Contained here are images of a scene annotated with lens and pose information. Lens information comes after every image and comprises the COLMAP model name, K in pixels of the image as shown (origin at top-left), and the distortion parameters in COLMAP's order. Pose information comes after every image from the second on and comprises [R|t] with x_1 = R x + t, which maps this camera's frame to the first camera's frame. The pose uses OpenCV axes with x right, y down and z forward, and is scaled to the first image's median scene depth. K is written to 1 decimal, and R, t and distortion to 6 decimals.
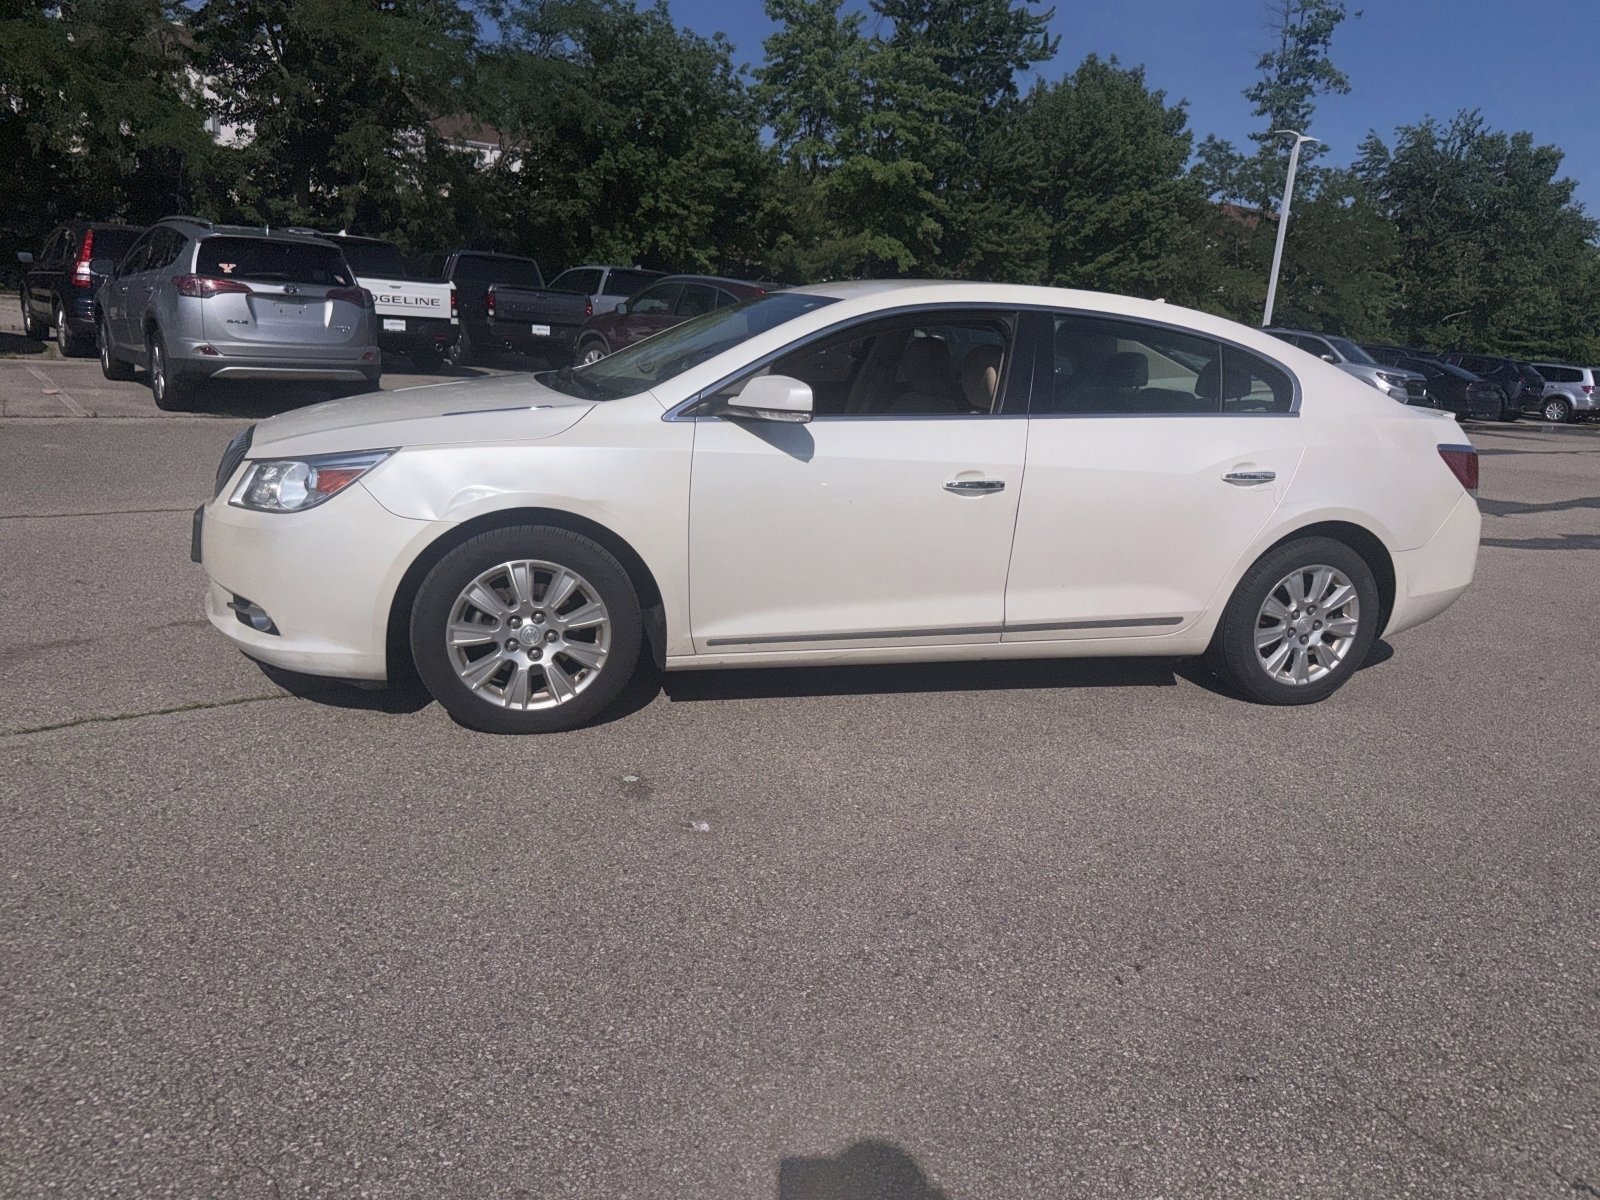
lens RADIAL K [[1103.2, 0, 828.7], [0, 1103.2, 621.5], [0, 0, 1]] dist [0.027478, -0.032302]
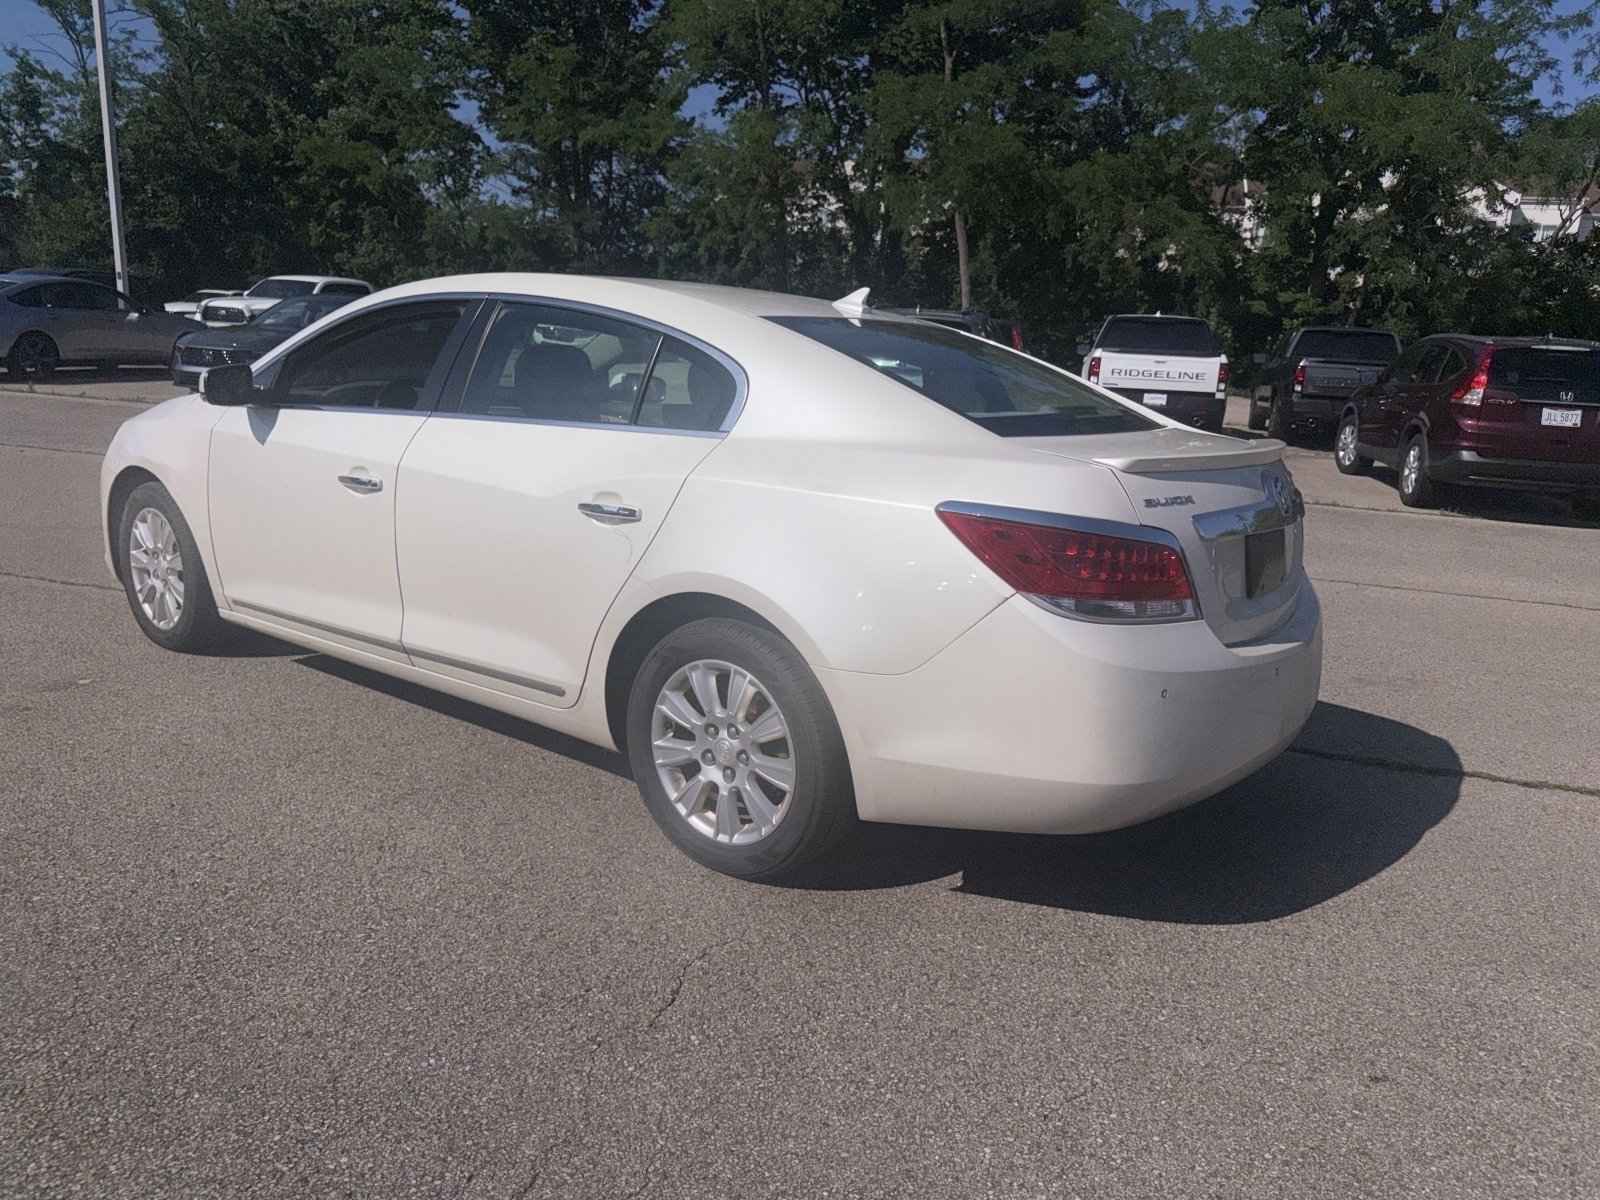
lens RADIAL K [[1138.0, 0, 836.9], [0, 1138.0, 601.5], [0, 0, 1]] dist [0.006419, -0.012174]
pose [[0.604566, 0.138993, -0.784334, 0.103781], [-0.220665, 0.975346, 0.002753, -0.010568], [0.765380, 0.171411, 0.620332, 0.065895]]
